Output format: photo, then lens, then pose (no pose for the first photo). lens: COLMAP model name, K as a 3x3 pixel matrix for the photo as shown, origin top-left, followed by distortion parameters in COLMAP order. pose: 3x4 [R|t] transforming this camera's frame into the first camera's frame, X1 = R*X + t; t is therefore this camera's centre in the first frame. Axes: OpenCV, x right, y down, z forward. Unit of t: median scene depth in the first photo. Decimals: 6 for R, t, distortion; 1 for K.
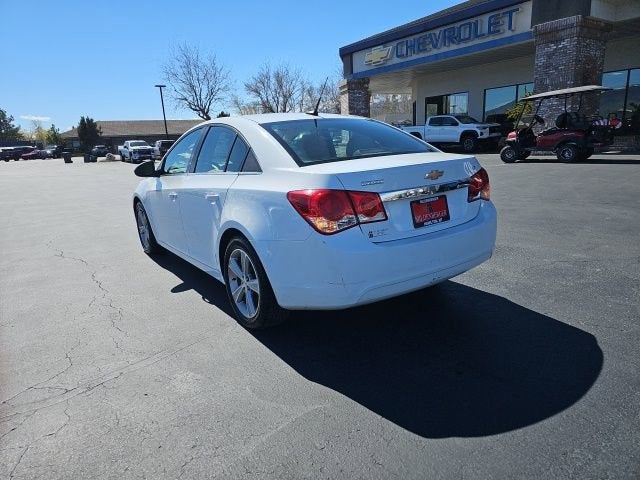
lens RADIAL K [[424.7, 0, 312.8], [0, 424.7, 243.4], [0, 0, 1]] dist [0.062878, -0.049300]
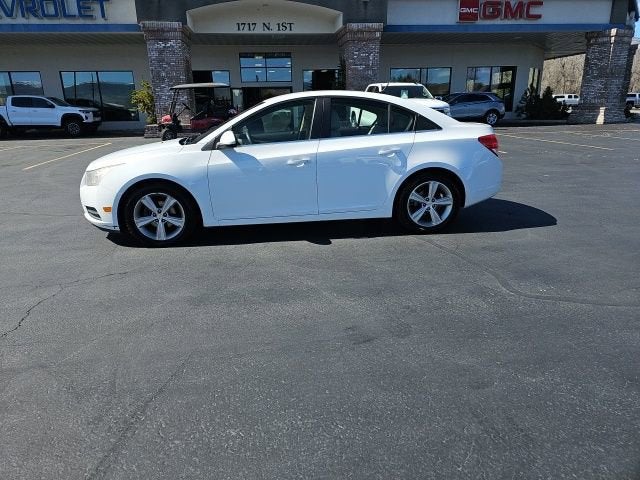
lens RADIAL K [[421.4, 0, 309.4], [0, 421.4, 237.6], [0, 0, 1]] dist [0.057824, -0.045064]
pose [[0.474586, -0.218072, 0.852768, -0.362640], [0.206607, 0.969355, 0.132904, -0.017454], [-0.855618, 0.113114, 0.505098, 0.132489]]
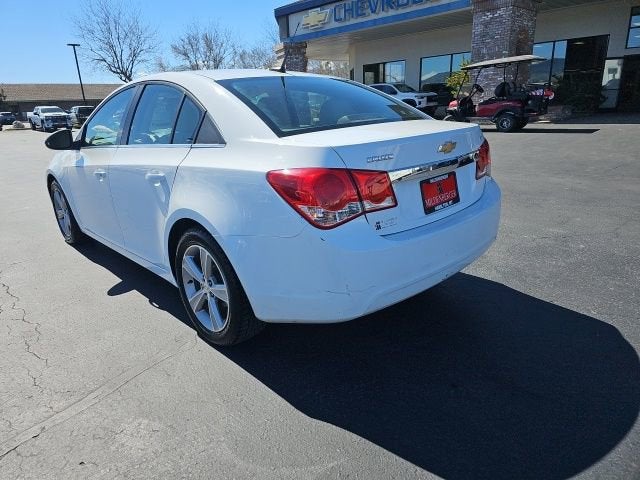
lens RADIAL K [[423.7, 0, 314.9], [0, 423.7, 239.7], [0, 0, 1]] dist [0.049993, -0.043045]
pose [[0.988106, -0.038224, 0.148945, -0.016326], [0.029023, 0.997562, 0.063468, -0.008360], [-0.151008, -0.058390, 0.986807, 0.043757]]
